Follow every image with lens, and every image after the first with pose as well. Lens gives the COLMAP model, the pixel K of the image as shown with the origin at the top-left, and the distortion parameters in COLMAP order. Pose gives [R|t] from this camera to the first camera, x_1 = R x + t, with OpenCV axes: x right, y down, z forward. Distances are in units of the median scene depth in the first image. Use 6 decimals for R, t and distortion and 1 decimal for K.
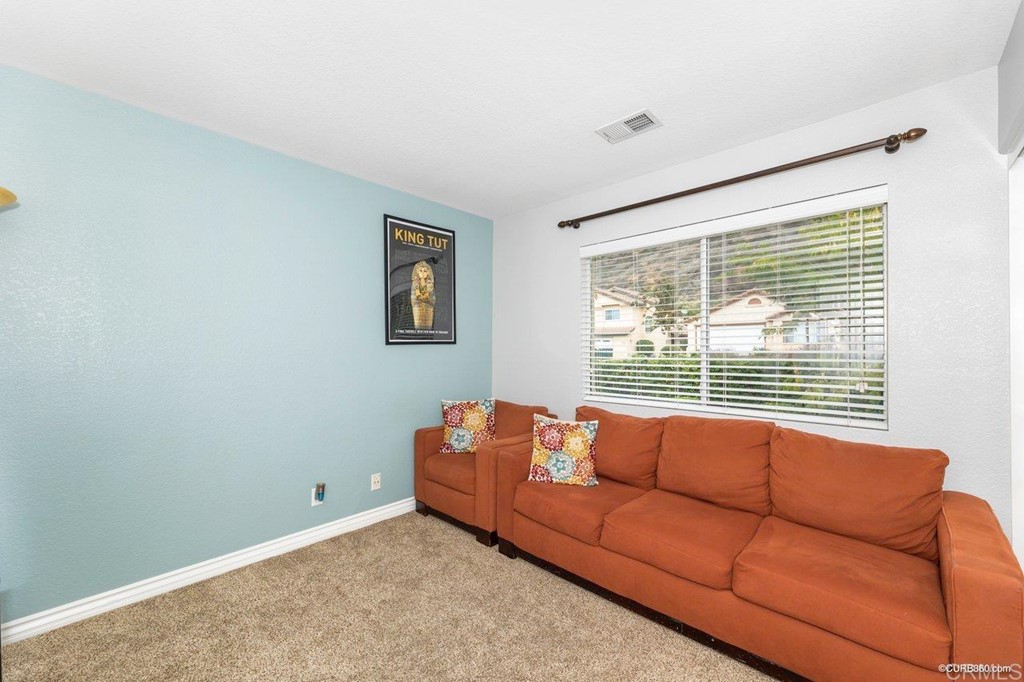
lens RADIAL K [[416.3, 0, 513.2], [0, 416.3, 345.5], [0, 0, 1]] dist [0.001904, 0.000674]
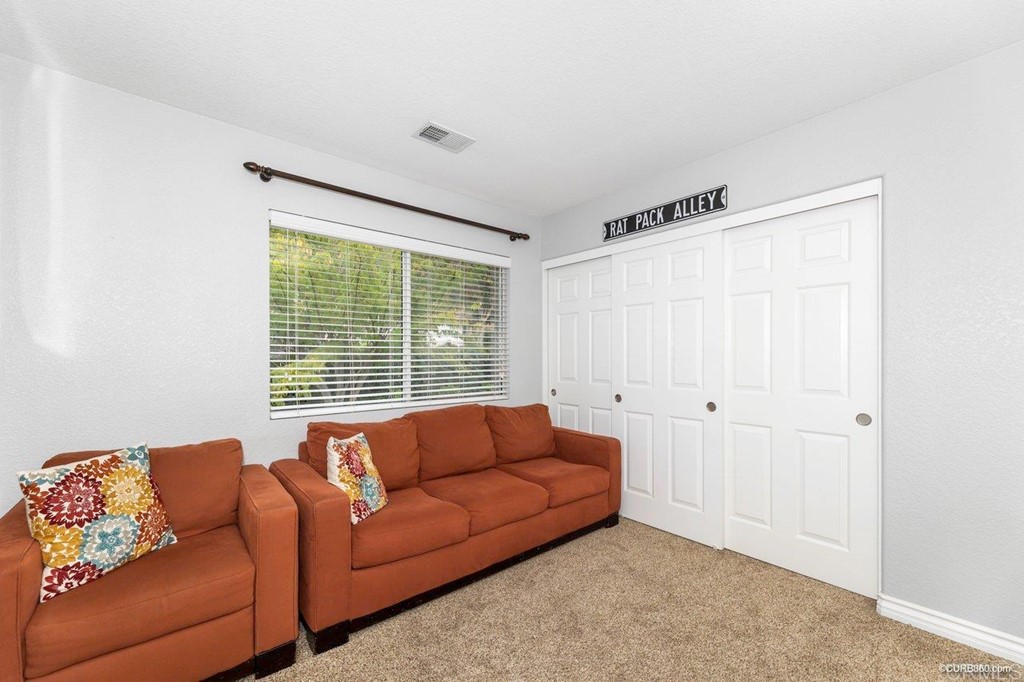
lens RADIAL K [[416.3, 0, 522.2], [0, 416.3, 356.3], [0, 0, 1]] dist [0.001904, 0.000674]
pose [[0.102647, -0.003540, 0.994712, -0.526026], [-0.018480, 0.999814, 0.005465, 0.008475], [-0.994546, -0.018943, 0.102563, 0.489013]]
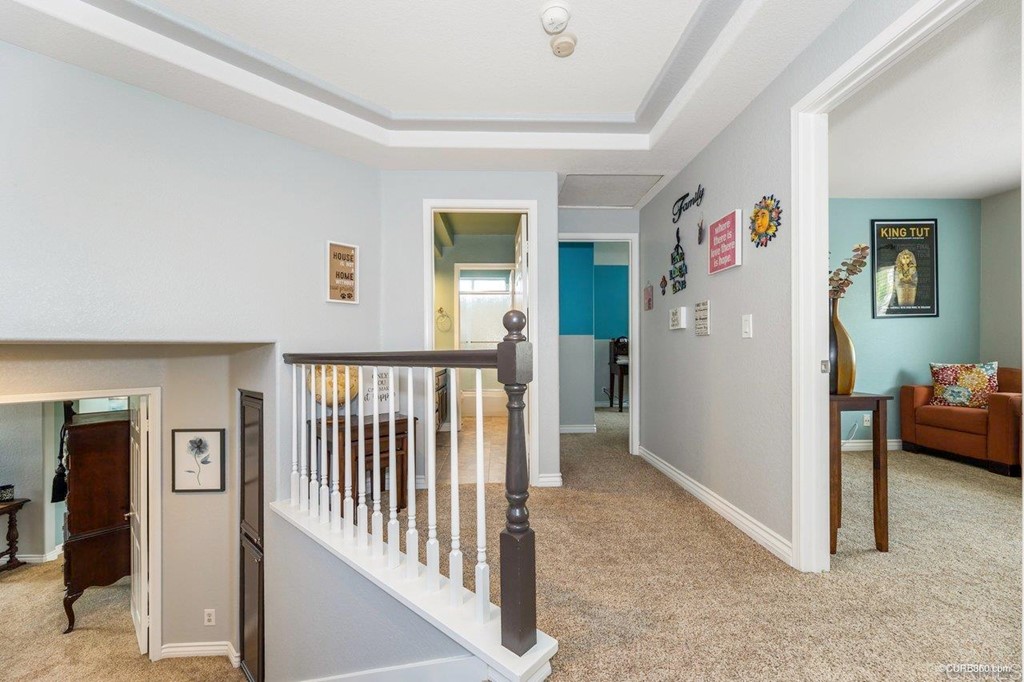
lens RADIAL K [[416.3, 0, 511.2], [0, 416.3, 348.2], [0, 0, 1]] dist [0.001904, 0.000674]
pose [[0.716796, -0.004739, -0.697267, -0.199364], [0.015053, 0.999849, 0.008680, 0.060813], [0.697120, -0.016718, 0.716759, -0.718711]]
